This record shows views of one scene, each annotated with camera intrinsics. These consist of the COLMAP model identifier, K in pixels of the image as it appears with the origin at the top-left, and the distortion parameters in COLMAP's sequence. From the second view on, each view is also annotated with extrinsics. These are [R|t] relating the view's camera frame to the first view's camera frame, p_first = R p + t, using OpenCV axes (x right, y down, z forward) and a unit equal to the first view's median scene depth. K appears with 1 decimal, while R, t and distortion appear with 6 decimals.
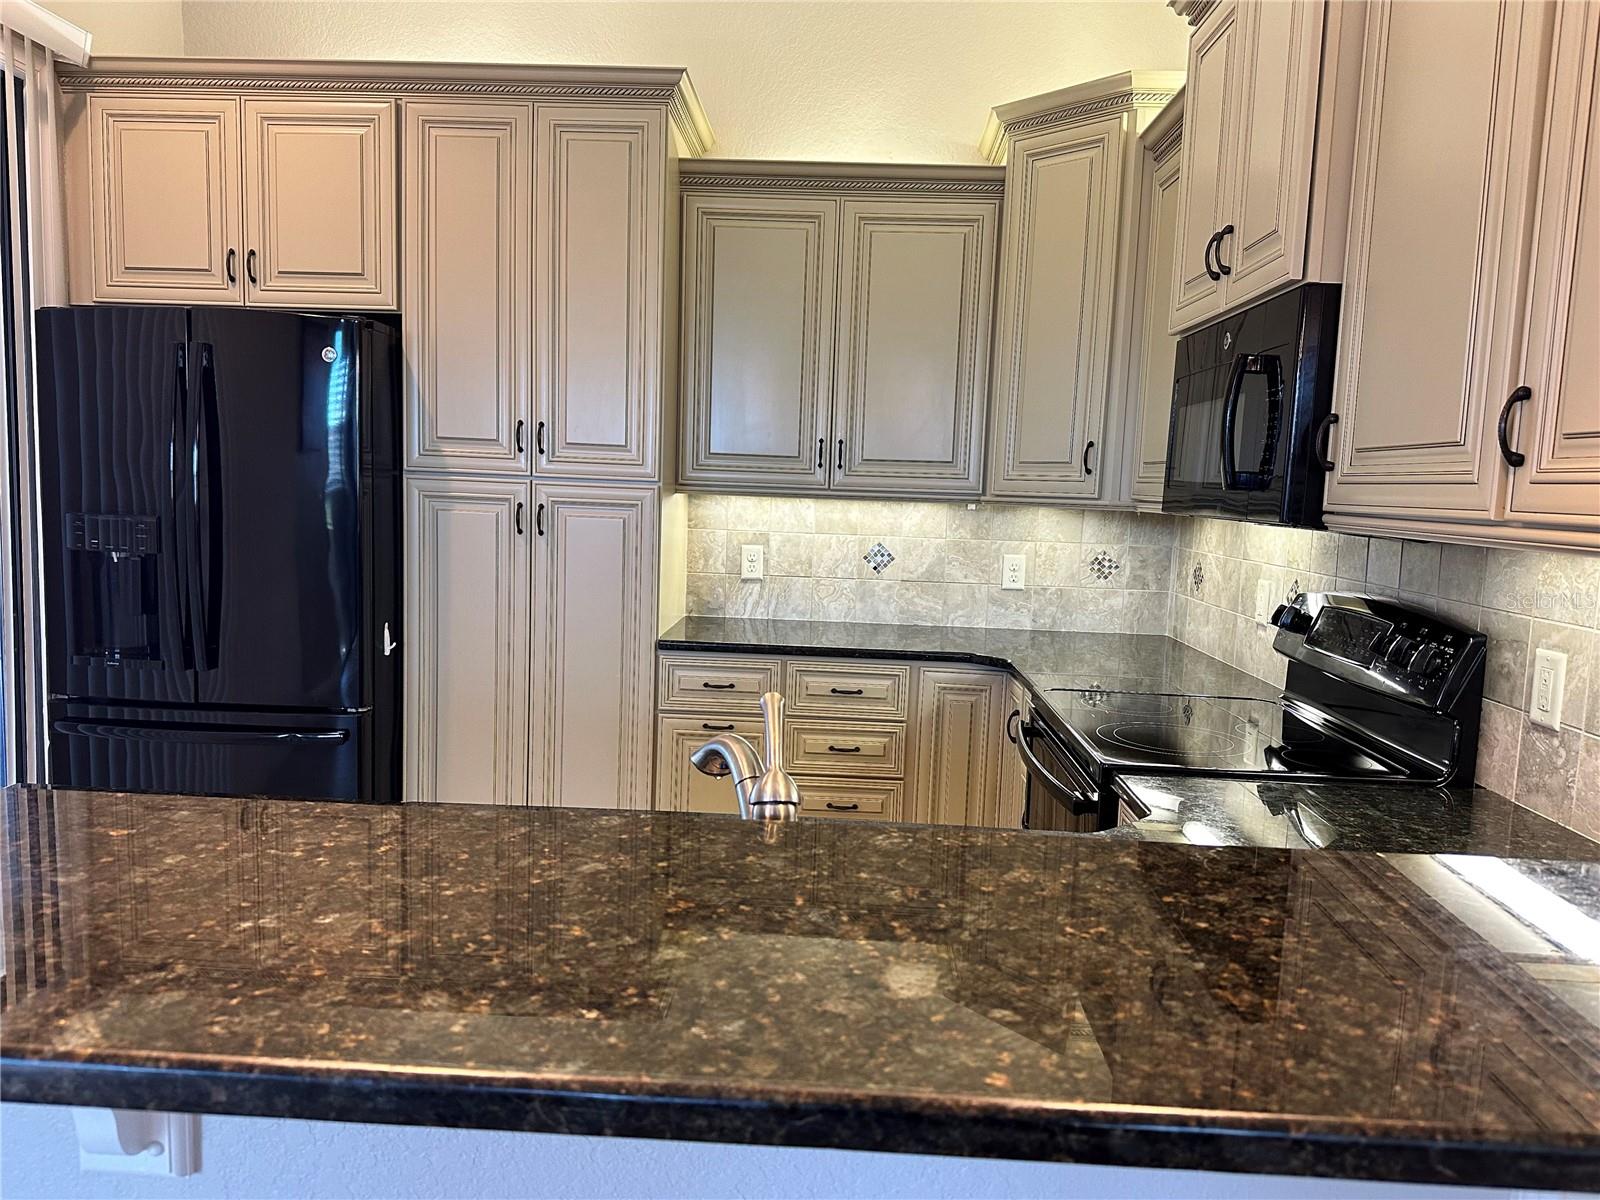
lens RADIAL K [[1139.3, 0, 800.0], [0, 1139.3, 600.0], [0, 0, 1]] dist [0.151164, -0.225592]
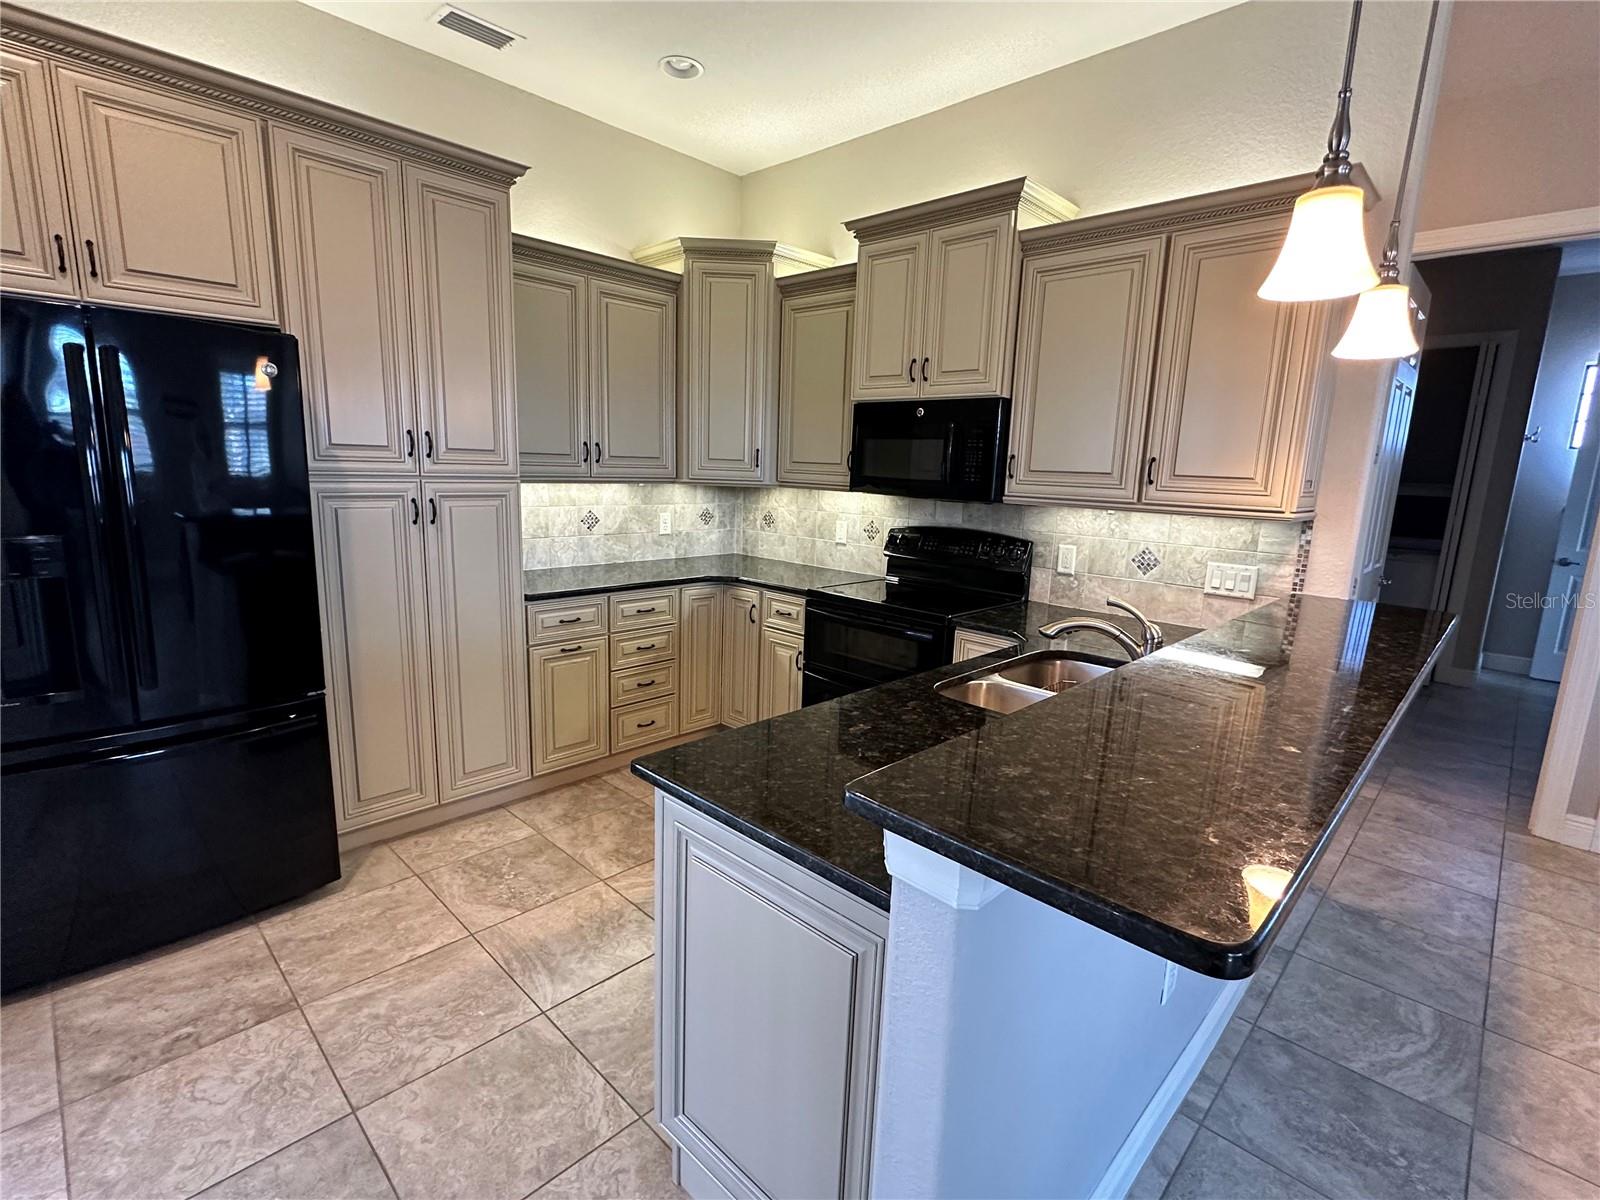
lens RADIAL K [[758.4, 0, 800.0], [0, 758.4, 600.0], [0, 0, 1]] dist [0.001113, 0.000366]
pose [[0.663490, -0.146485, 0.733705, -0.568921], [0.067145, 0.988347, 0.136605, -0.059805], [-0.745166, -0.041371, 0.665594, 0.158217]]
